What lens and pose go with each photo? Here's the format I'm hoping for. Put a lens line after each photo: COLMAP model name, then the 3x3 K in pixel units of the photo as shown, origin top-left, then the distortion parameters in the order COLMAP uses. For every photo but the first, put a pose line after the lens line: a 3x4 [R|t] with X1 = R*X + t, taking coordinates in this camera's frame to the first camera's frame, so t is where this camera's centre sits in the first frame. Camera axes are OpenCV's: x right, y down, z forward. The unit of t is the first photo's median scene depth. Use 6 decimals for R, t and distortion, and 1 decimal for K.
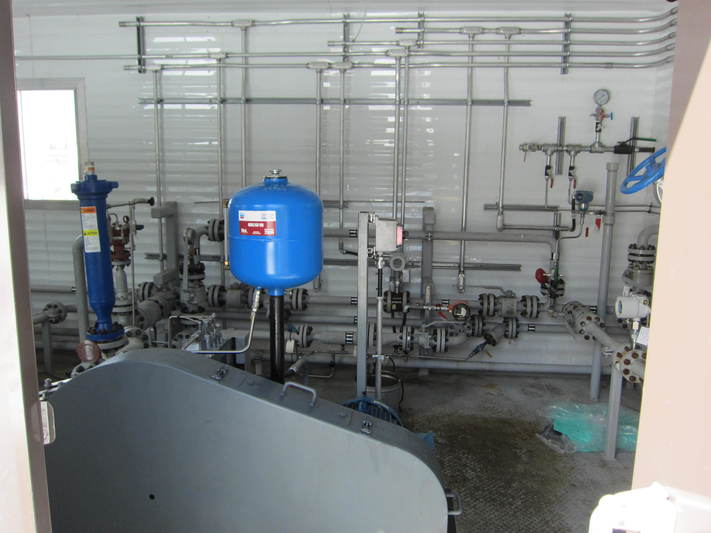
lens RADIAL K [[589.8, 0, 358.4], [0, 589.8, 264.9], [0, 0, 1]] dist [-0.075928, 0.052261]
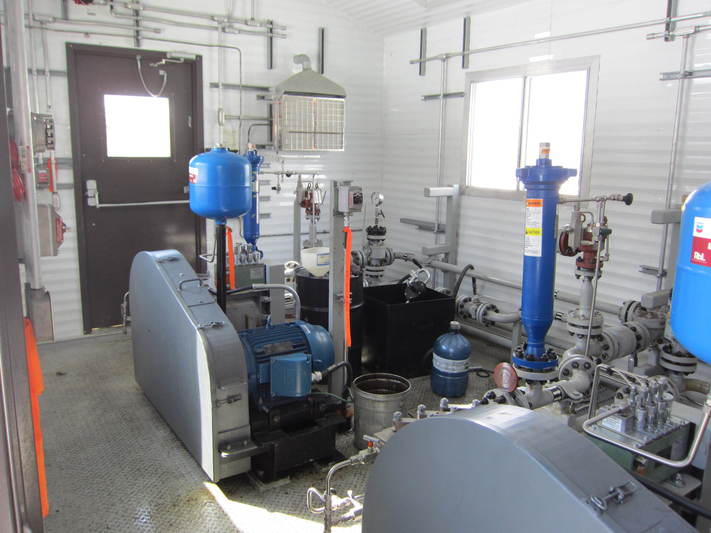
lens RADIAL K [[589.8, 0, 358.4], [0, 589.8, 264.9], [0, 0, 1]] dist [-0.075928, 0.052261]
pose [[0.632754, 0.142394, -0.761148, 0.003215], [-0.144199, 0.987421, 0.064850, -0.026680], [0.760808, 0.068723, 0.645328, 0.291325]]
